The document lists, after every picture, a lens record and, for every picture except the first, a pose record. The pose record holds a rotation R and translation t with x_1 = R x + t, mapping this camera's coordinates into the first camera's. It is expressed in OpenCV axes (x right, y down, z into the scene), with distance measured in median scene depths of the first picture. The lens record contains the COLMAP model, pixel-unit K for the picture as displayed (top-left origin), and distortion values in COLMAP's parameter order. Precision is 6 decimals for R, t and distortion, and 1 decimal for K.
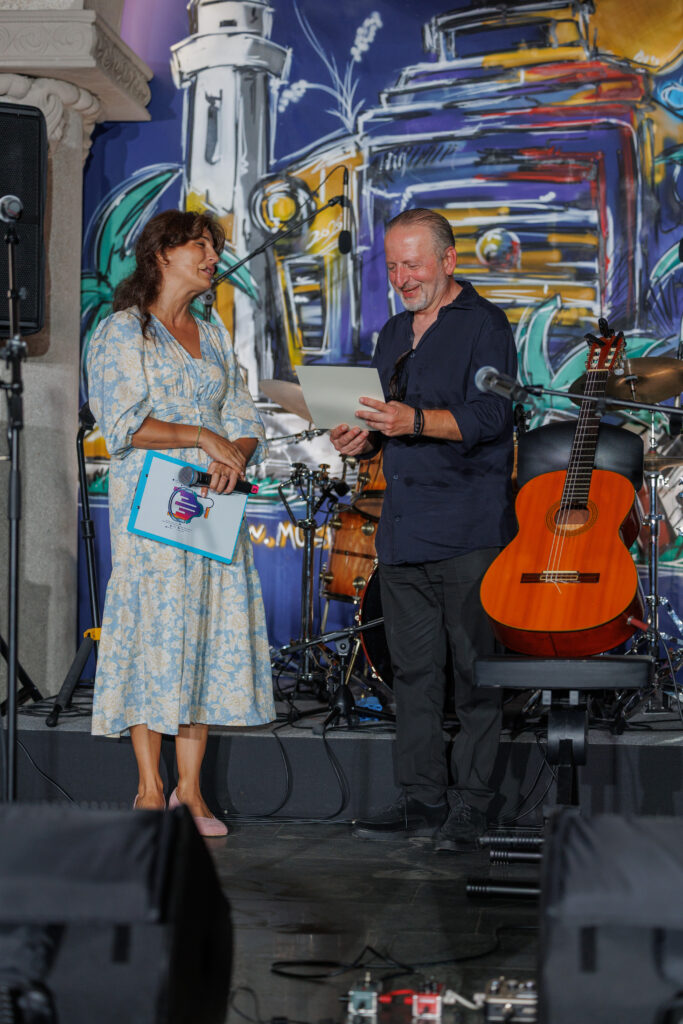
lens RADIAL K [[2002.4, 0, 344.9], [0, 2002.4, 509.3], [0, 0, 1]] dist [0.035842, -0.098257]
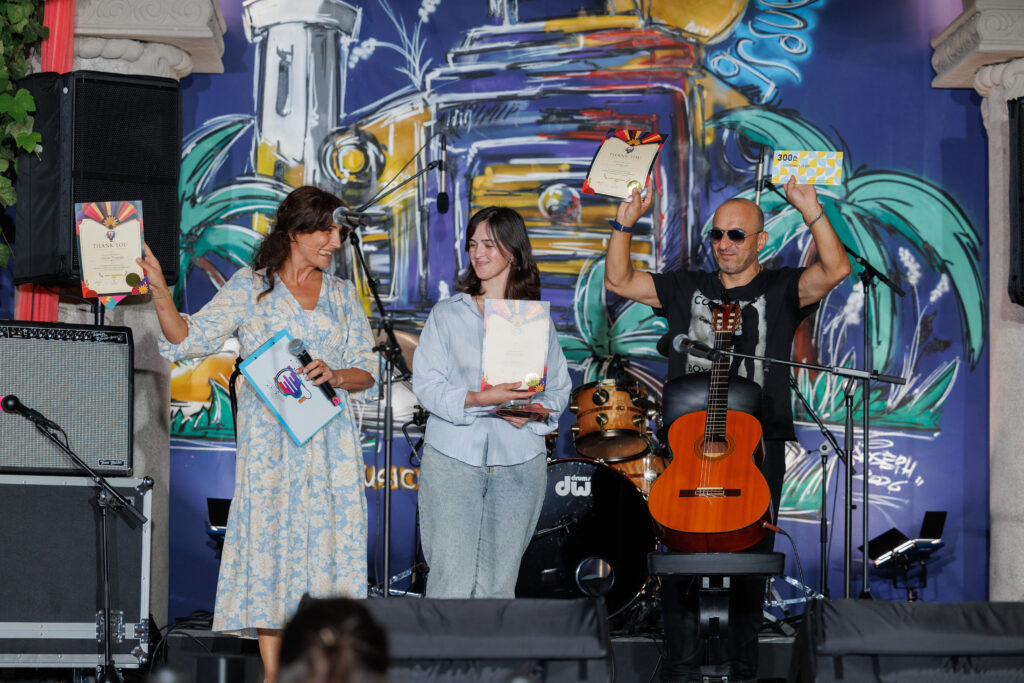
lens RADIAL K [[3100.2, 0, 470.3], [0, 3100.2, 341.9], [0, 0, 1]] dist [-0.066561, -0.450000]
pose [[0.987910, 0.008826, 0.154778, -0.220715], [-0.001650, 0.998920, -0.046433, 0.018369], [-0.155021, 0.045617, 0.986857, -0.595069]]
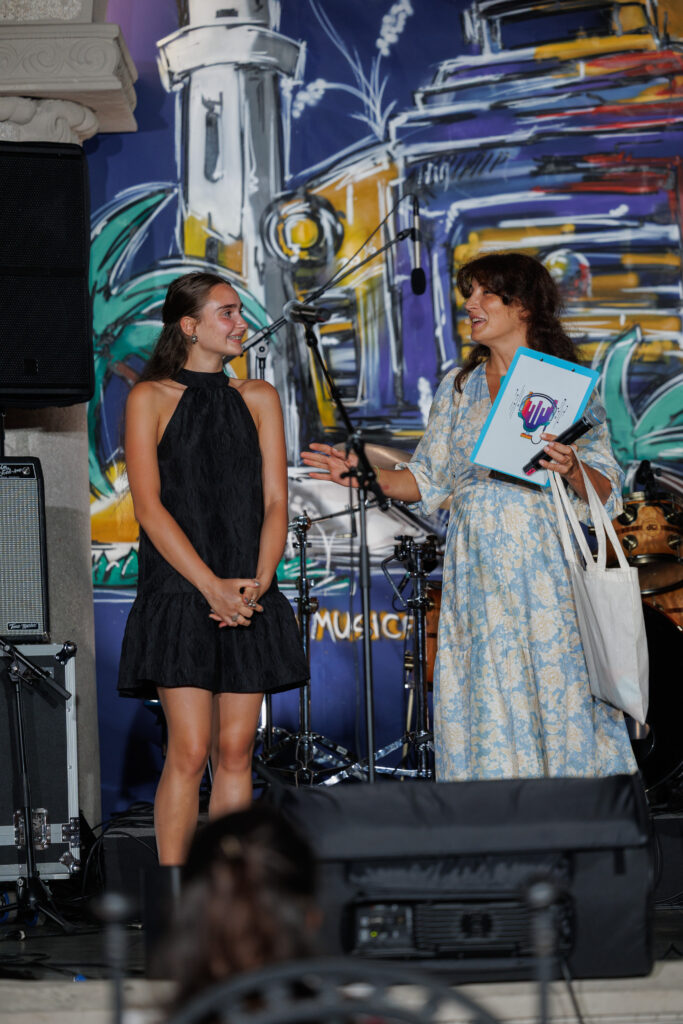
lens RADIAL K [[3925.8, 0, 314.0], [0, 3925.8, 509.5], [0, 0, 1]] dist [-0.010320, -1.600054]
pose [[0.992251, -0.040622, 0.117420, -0.224763], [0.044371, 0.998580, -0.029486, 0.012772], [-0.116055, 0.034467, 0.992645, -0.619349]]
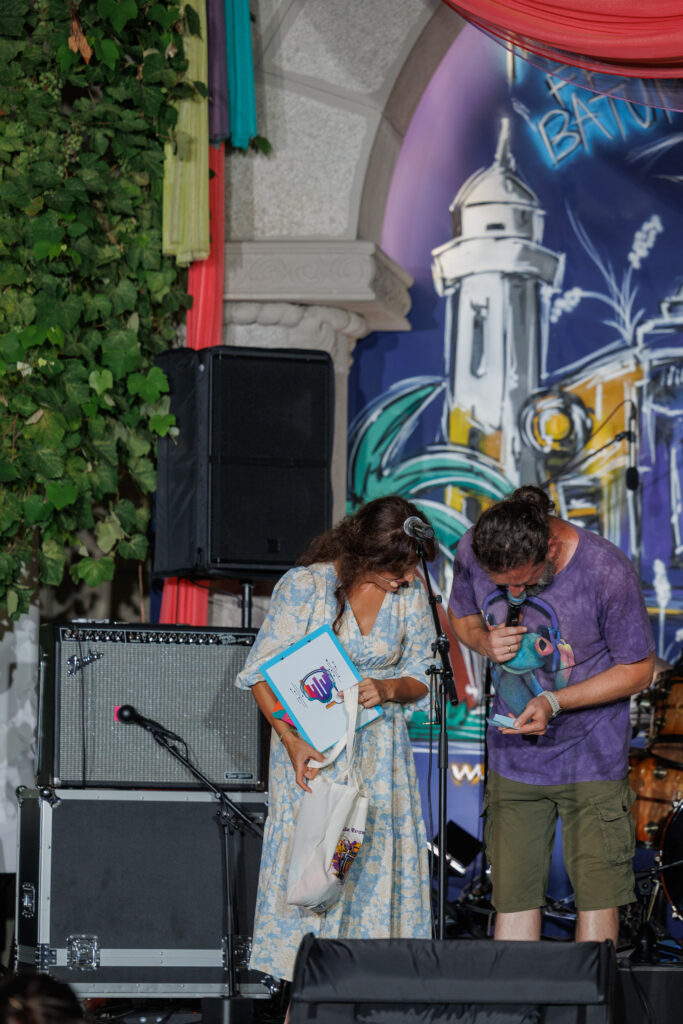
lens RADIAL K [[3980.5, 0, 341.3], [0, 3980.5, 580.0], [0, 0, 1]] dist [-0.156099, 3.283001]
pose [[0.999457, -0.003066, -0.032815, -0.070569], [0.001802, 0.999258, -0.038481, -0.008944], [0.032908, 0.038401, 0.998720, -0.840024]]
